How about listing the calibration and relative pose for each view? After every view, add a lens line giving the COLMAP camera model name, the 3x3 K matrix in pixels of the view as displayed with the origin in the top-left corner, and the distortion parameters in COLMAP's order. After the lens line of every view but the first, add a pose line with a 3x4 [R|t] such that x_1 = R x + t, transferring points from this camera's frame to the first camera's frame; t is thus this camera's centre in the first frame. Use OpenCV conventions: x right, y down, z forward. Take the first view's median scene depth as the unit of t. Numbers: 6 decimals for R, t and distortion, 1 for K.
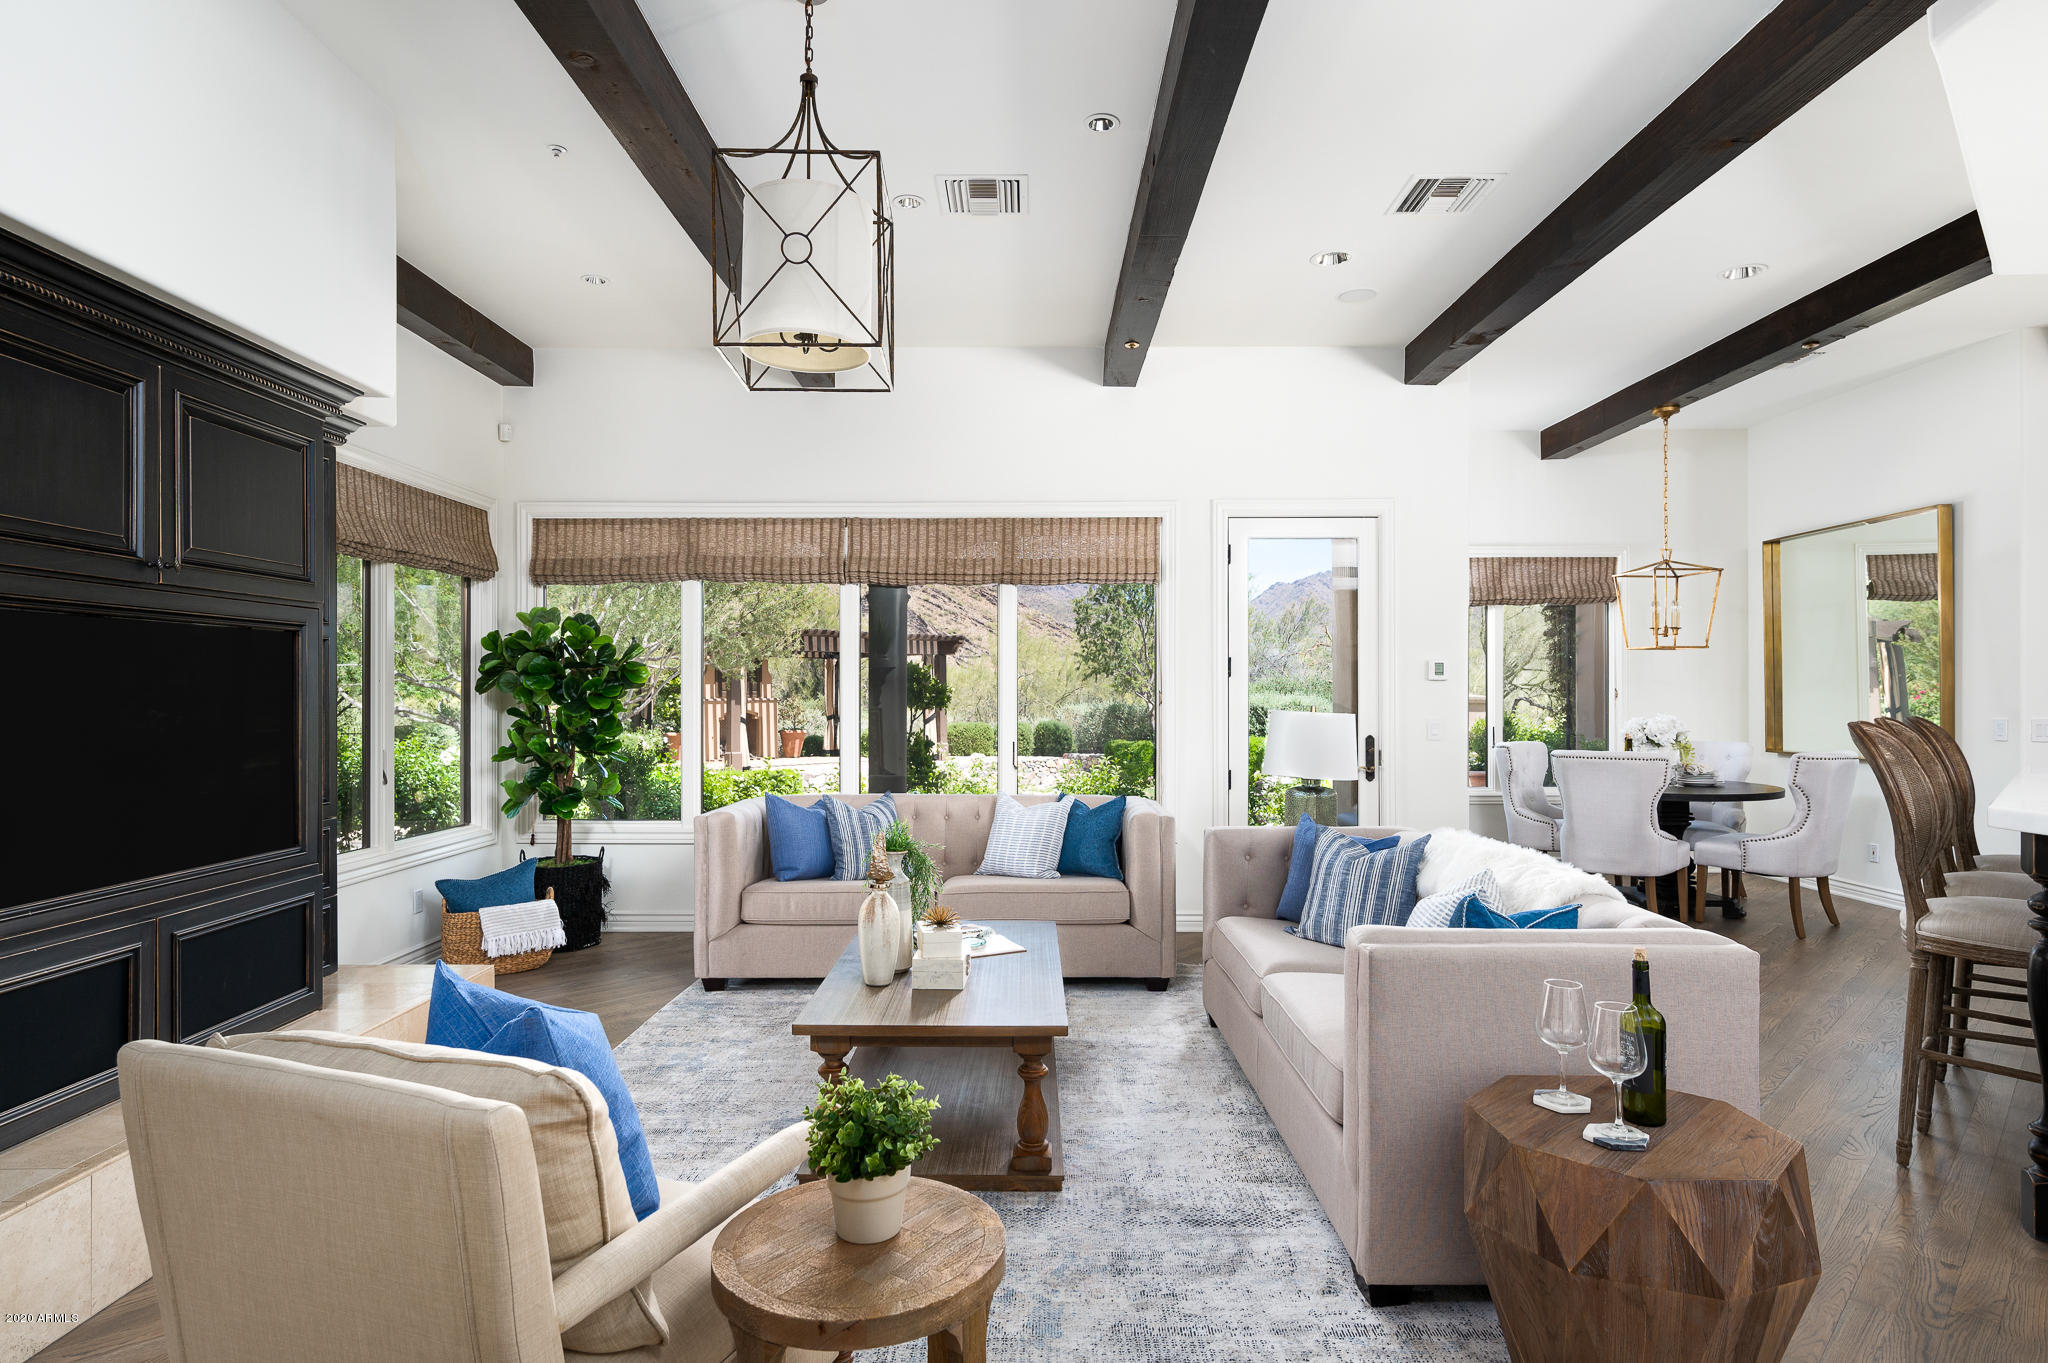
lens RADIAL K [[1075.0, 0, 1018.1], [0, 1075.0, 690.6], [0, 0, 1]] dist [0.004305, 0.000718]
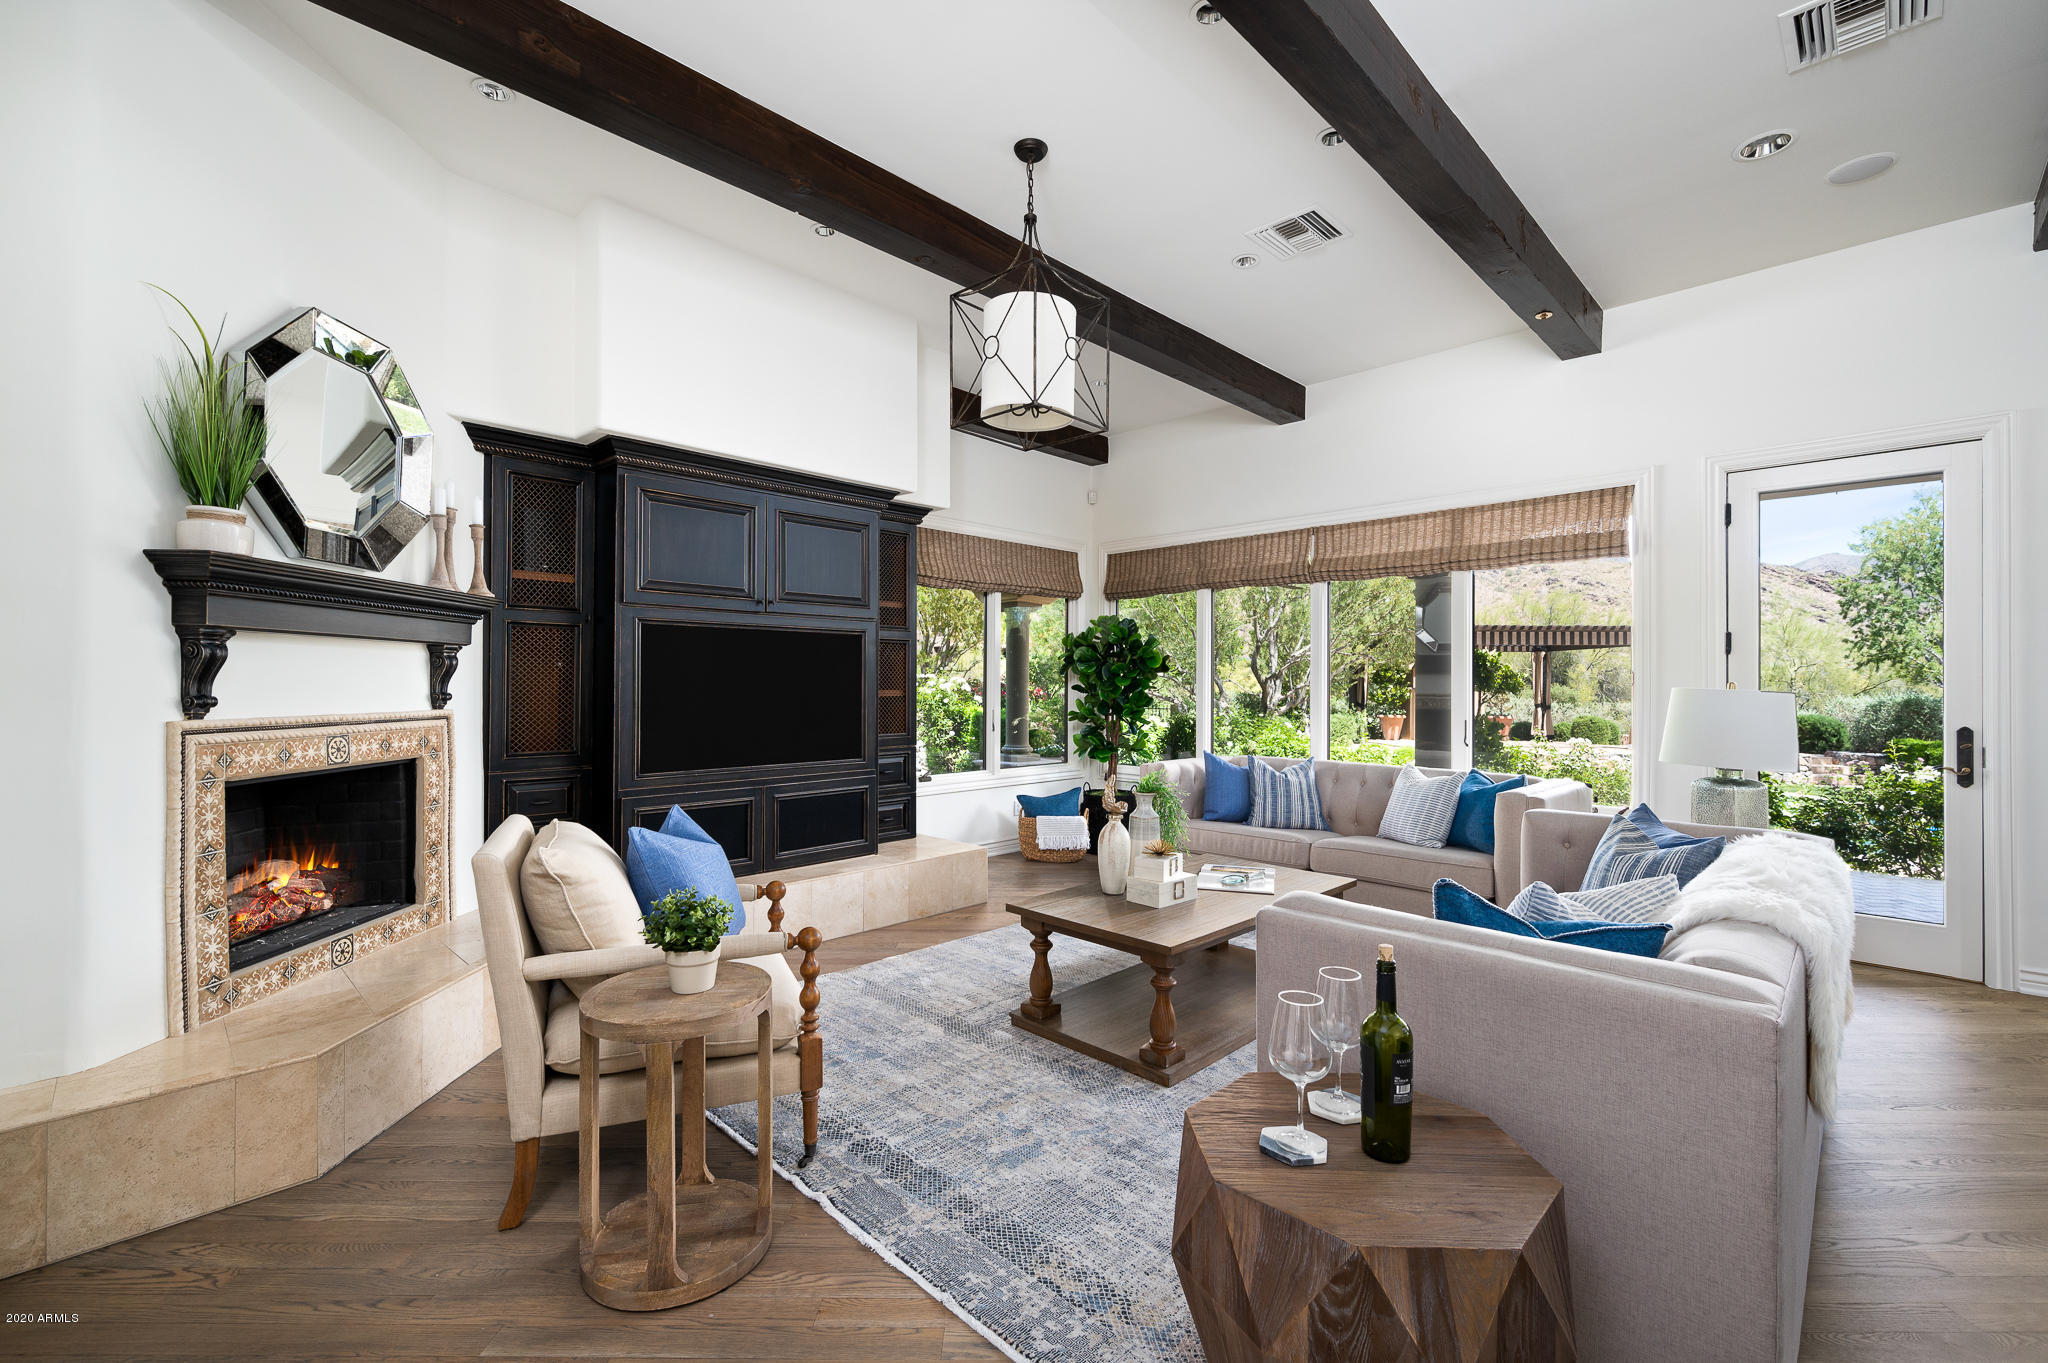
lens RADIAL K [[850.6, 0, 1030.1], [0, 850.6, 683.8], [0, 0, 1]] dist [0.002350, -0.000354]
pose [[0.721895, 0.003590, -0.691994, 0.302093], [-0.002519, 0.999994, 0.002560, 0.012320], [0.691998, -0.000105, 0.721899, 0.119743]]
